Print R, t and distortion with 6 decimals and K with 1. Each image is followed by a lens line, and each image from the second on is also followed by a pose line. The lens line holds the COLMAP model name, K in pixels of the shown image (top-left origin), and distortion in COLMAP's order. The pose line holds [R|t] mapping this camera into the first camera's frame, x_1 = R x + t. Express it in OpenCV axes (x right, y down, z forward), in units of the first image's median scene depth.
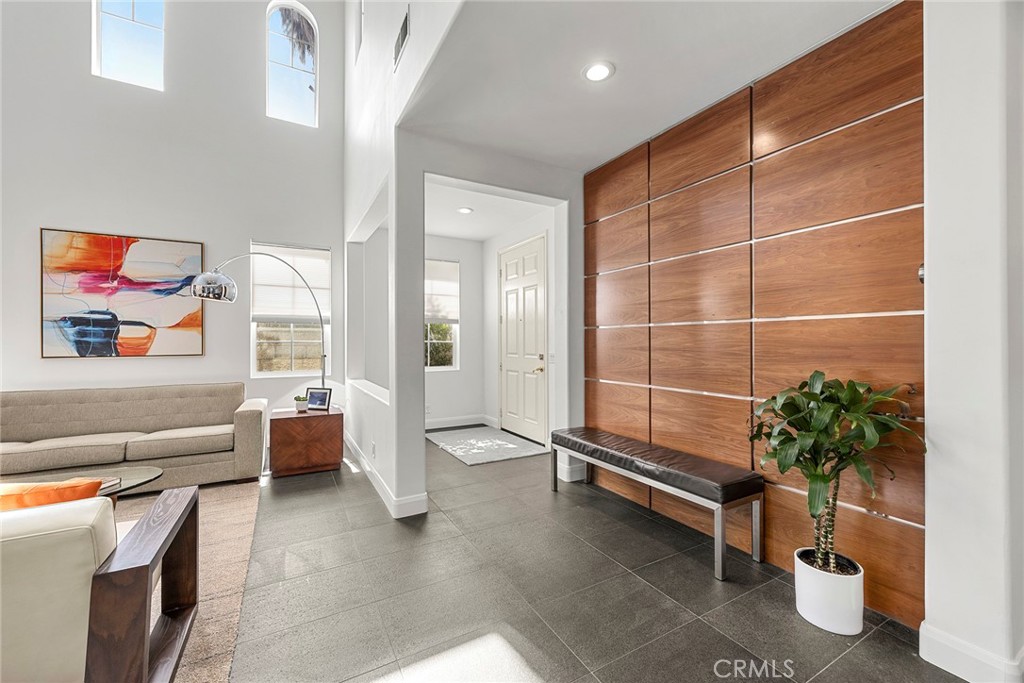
lens RADIAL K [[405.4, 0, 512.0], [0, 405.4, 341.5], [0, 0, 1]] dist [0.000276, -0.000053]
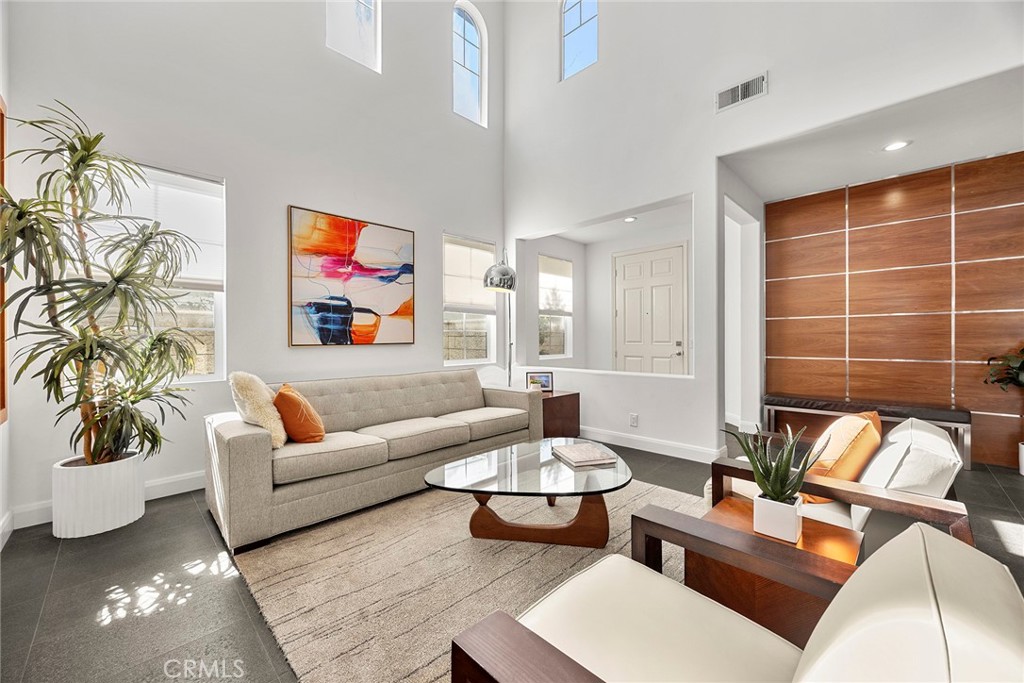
lens RADIAL K [[394.0, 0, 512.1], [0, 394.0, 338.7], [0, 0, 1]] dist [-0.000268, -0.000249]
pose [[0.959656, -0.005001, 0.281131, -0.875573], [0.004832, 0.999987, 0.001294, 0.023287], [-0.281134, 0.000117, 0.959669, -0.001640]]
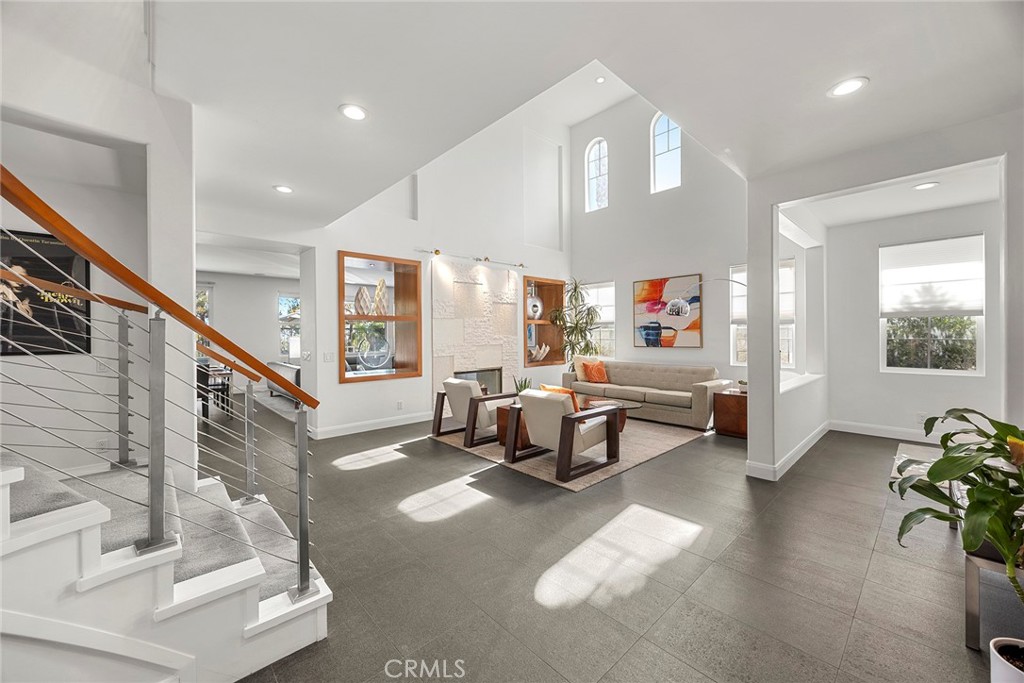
lens RADIAL K [[394.0, 0, 512.1], [0, 394.0, 338.7], [0, 0, 1]] dist [-0.000268, -0.000249]
pose [[0.230647, 0.007630, -0.973007, 0.560412], [0.008733, 0.999913, 0.009911, -0.022552], [0.972998, -0.010783, 0.230561, -0.033161]]
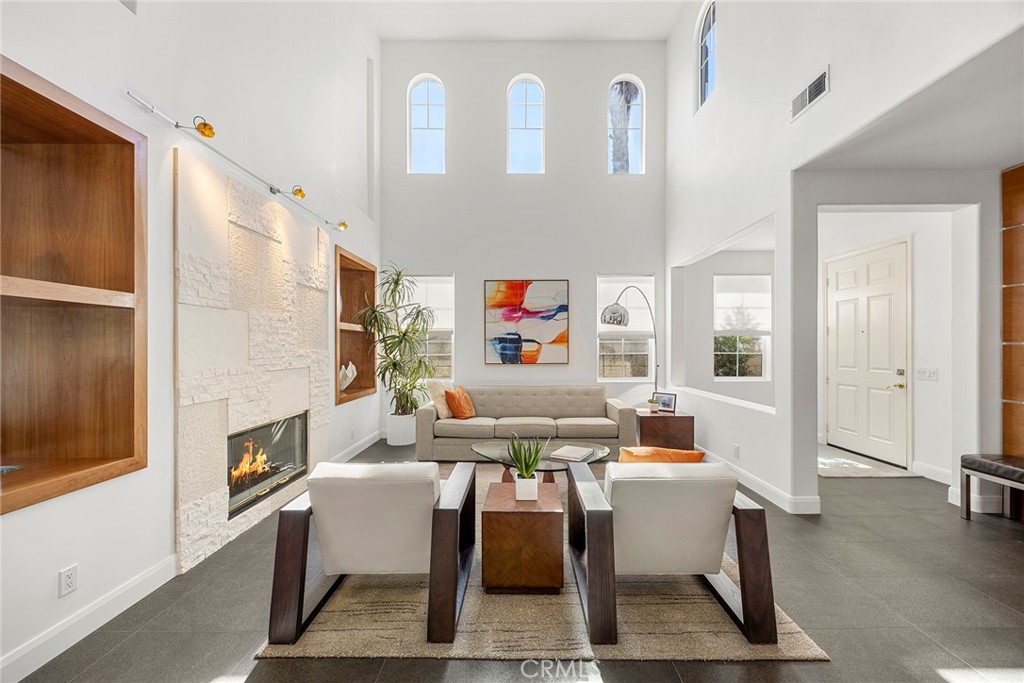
lens RADIAL K [[396.7, 0, 521.3], [0, 396.7, 347.3], [0, 0, 1]] dist [0.001477, -0.000058]
pose [[0.876015, -0.000471, -0.482284, -0.290486], [0.001922, 0.999995, 0.002515, -0.026164], [0.482280, -0.003131, 0.876012, -0.243748]]
